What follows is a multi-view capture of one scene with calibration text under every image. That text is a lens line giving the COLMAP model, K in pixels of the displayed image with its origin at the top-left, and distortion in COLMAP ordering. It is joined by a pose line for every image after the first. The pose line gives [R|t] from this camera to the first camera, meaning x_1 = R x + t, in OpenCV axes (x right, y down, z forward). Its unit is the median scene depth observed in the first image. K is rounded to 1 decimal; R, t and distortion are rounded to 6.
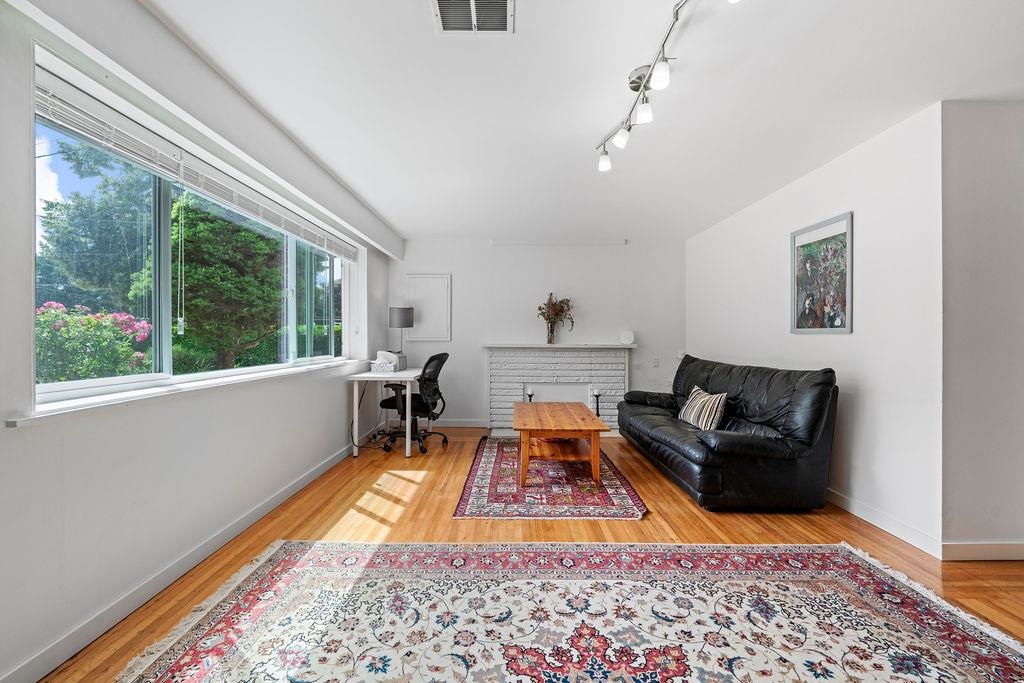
lens RADIAL K [[416.6, 0, 512.7], [0, 416.6, 340.6], [0, 0, 1]] dist [-0.000765, 0.000060]
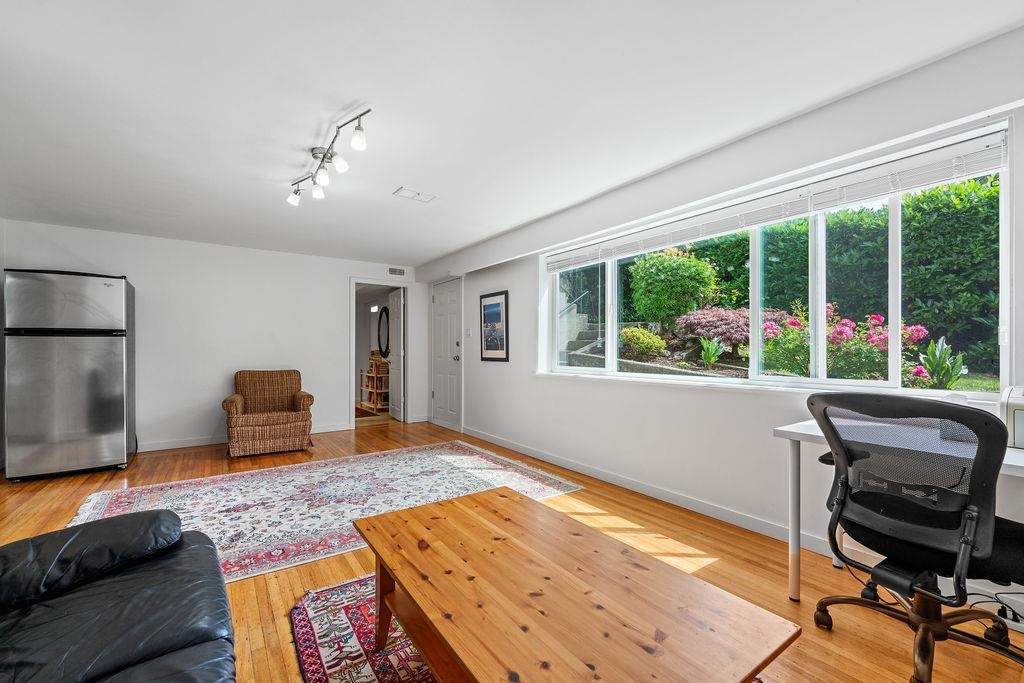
lens RADIAL K [[416.6, 0, 511.3], [0, 416.6, 345.7], [0, 0, 1]] dist [-0.000765, 0.000060]
pose [[-0.815177, -0.007775, -0.579159, 0.426192], [-0.008365, 0.999964, -0.001651, -0.014107], [0.579151, 0.003499, -0.815213, 1.737705]]
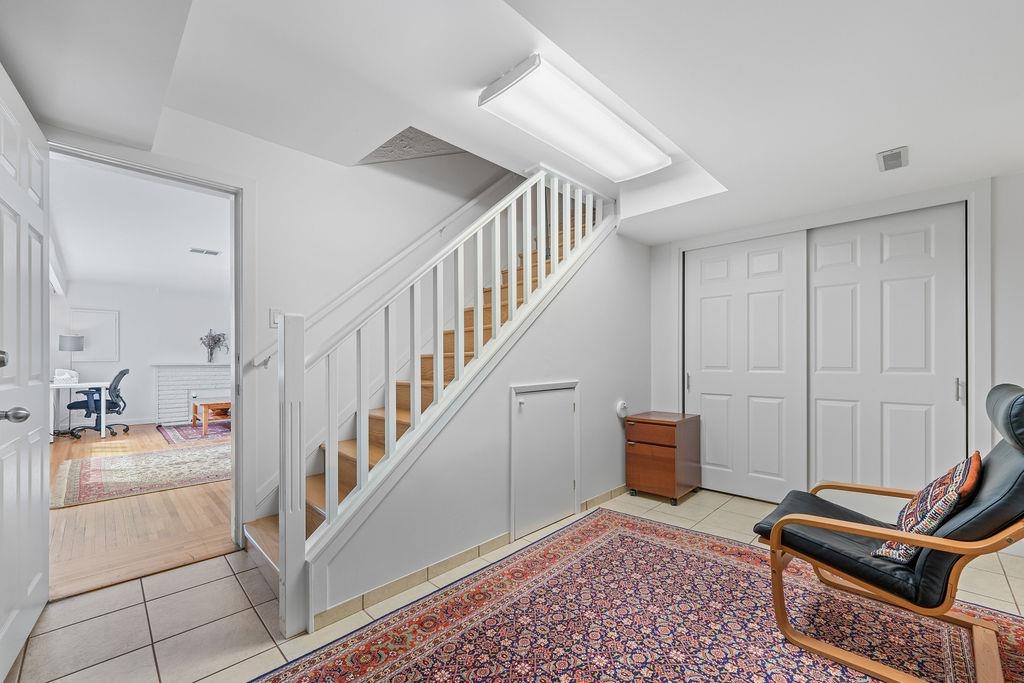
lens RADIAL K [[416.6, 0, 512.9], [0, 416.6, 357.3], [0, 0, 1]] dist [-0.000765, 0.000060]
pose [[0.709966, 0.001833, 0.704234, -0.258782], [0.001326, 0.999991, -0.003940, -0.006106], [-0.704235, 0.003731, 0.709957, -1.130460]]
